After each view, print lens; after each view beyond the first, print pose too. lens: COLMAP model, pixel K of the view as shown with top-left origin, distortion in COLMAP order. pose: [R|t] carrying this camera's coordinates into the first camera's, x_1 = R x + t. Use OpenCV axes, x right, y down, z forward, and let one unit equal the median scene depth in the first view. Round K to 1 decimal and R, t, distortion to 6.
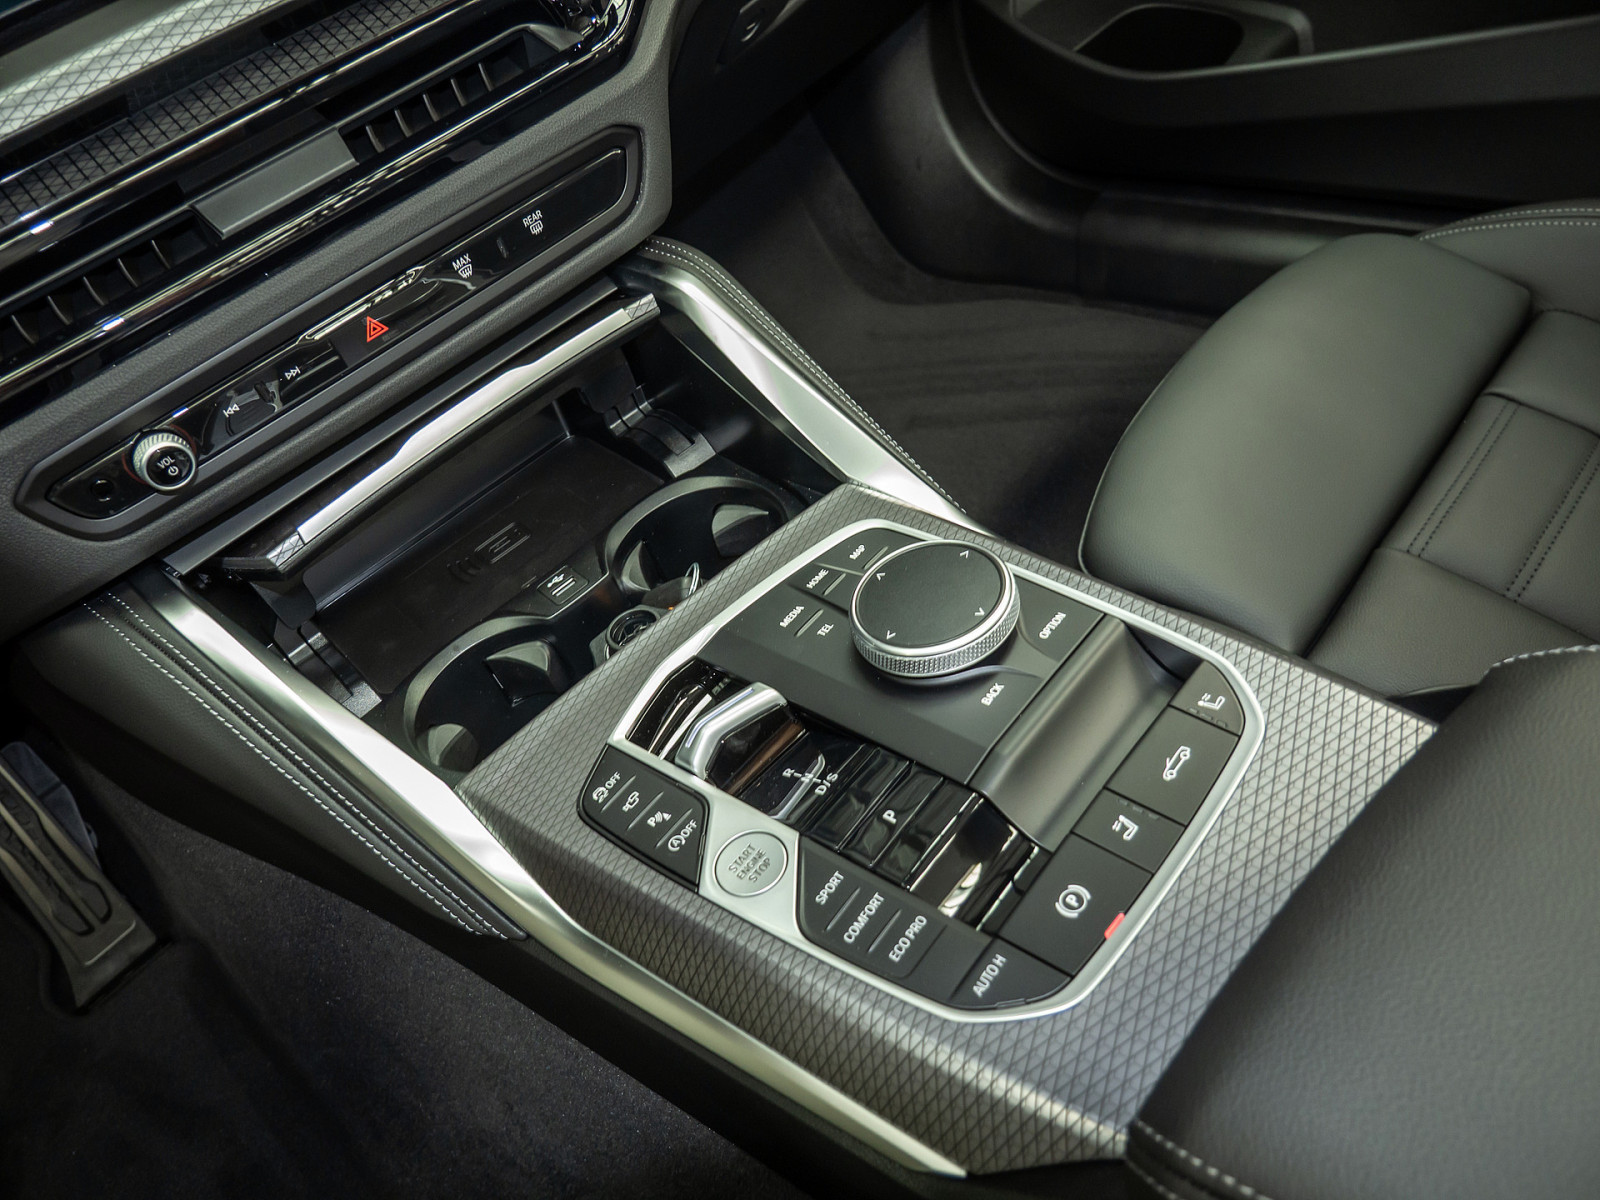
lens RADIAL K [[1167.6, 0, 800.7], [0, 1167.6, 615.5], [0, 0, 1]] dist [-0.048295, 0.021757]
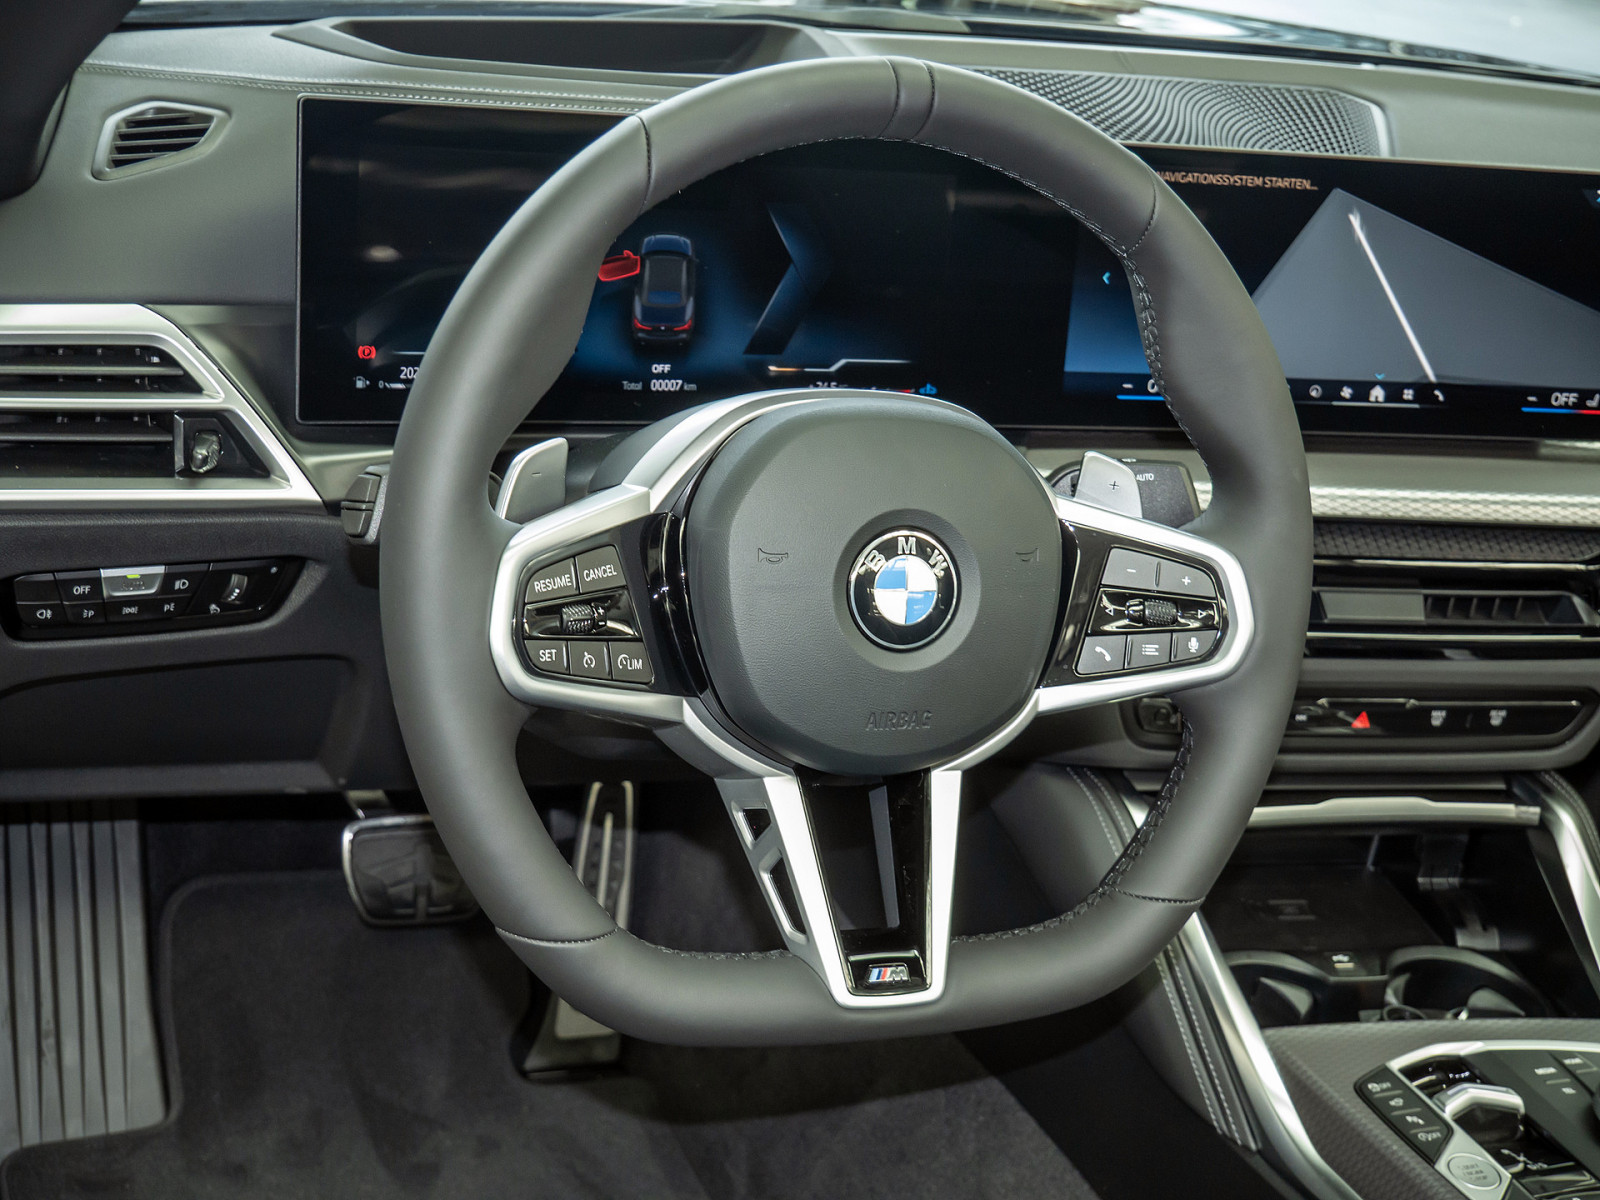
lens RADIAL K [[2187.8, 0, 805.4], [0, 2187.8, 608.0], [0, 0, 1]] dist [0.013794, 0.000000]
pose [[0.812339, 0.515382, -0.272922, -0.233093], [-0.575437, 0.784386, -0.231540, 0.536114], [0.094745, 0.345138, 0.933757, -1.301821]]
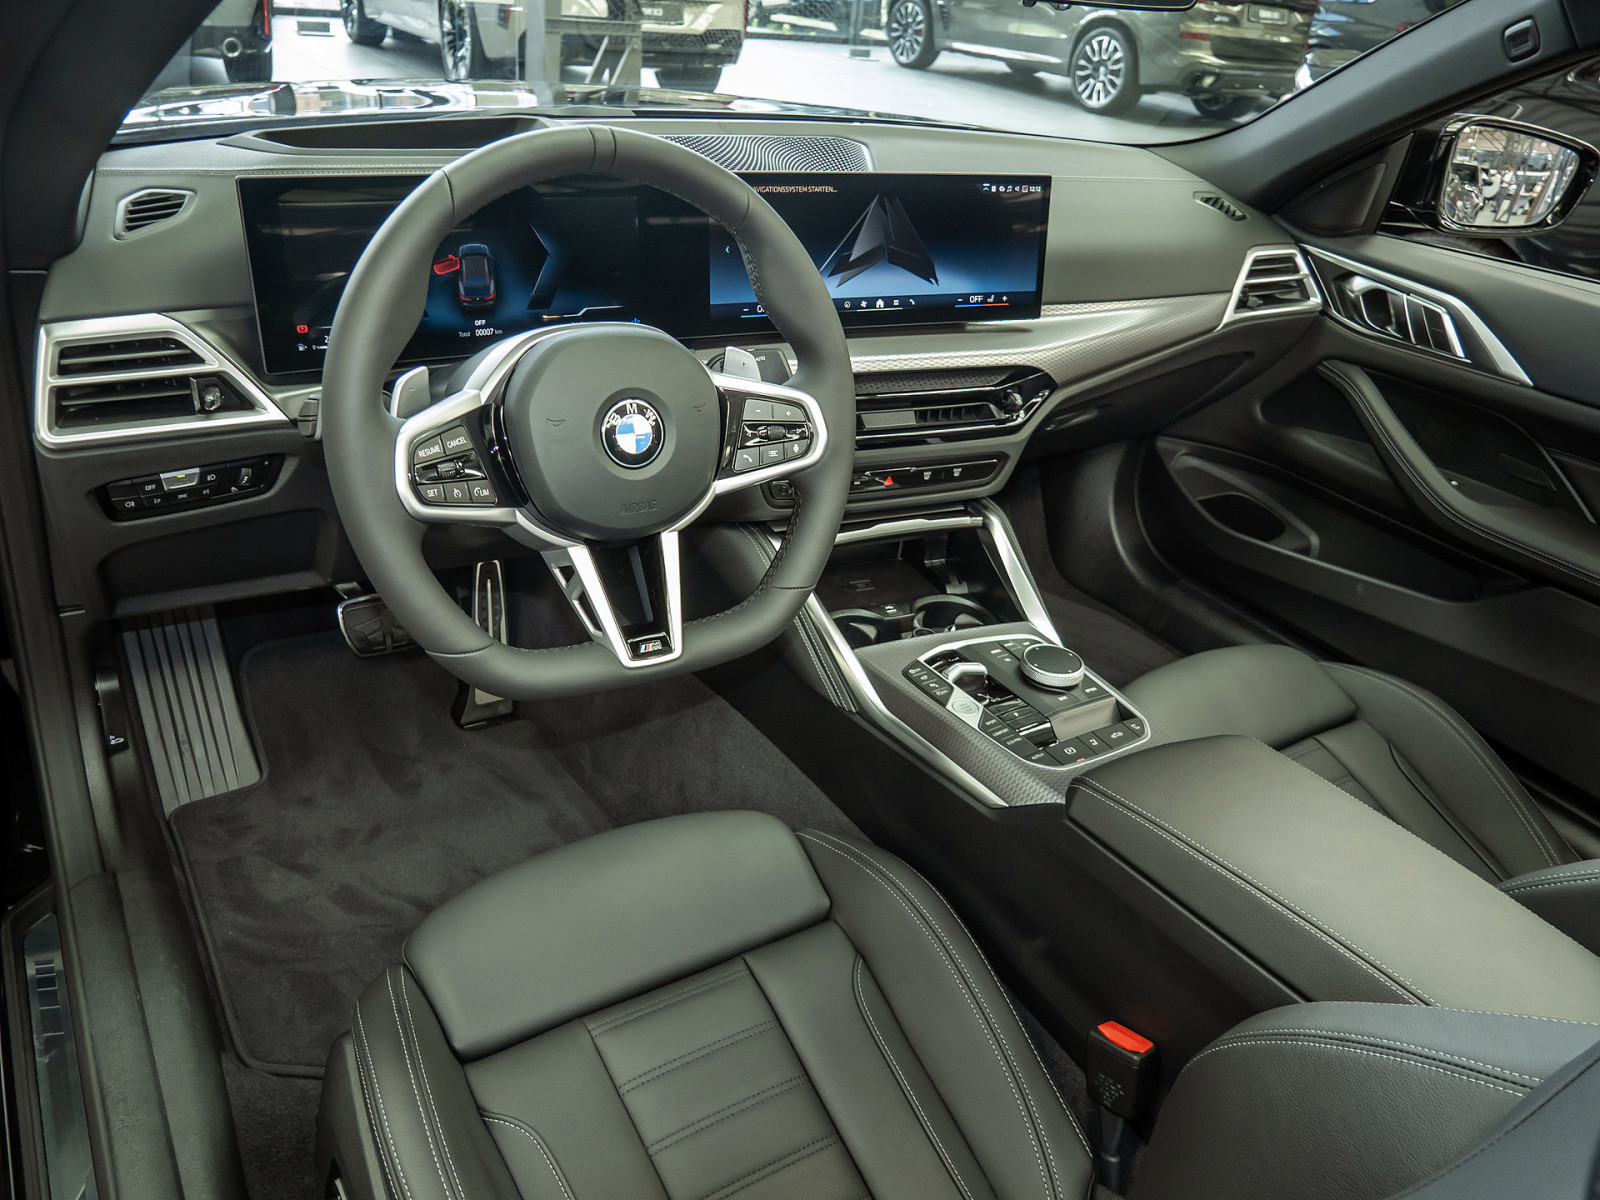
lens RADIAL K [[1167.6, 0, 796.3], [0, 1167.6, 606.9], [0, 0, 1]] dist [-0.048295, 0.021757]
pose [[0.896458, 0.438659, -0.062784, -0.235098], [-0.441767, 0.873582, -0.204198, 0.525925], [-0.034727, 0.210790, 0.976914, -1.247688]]
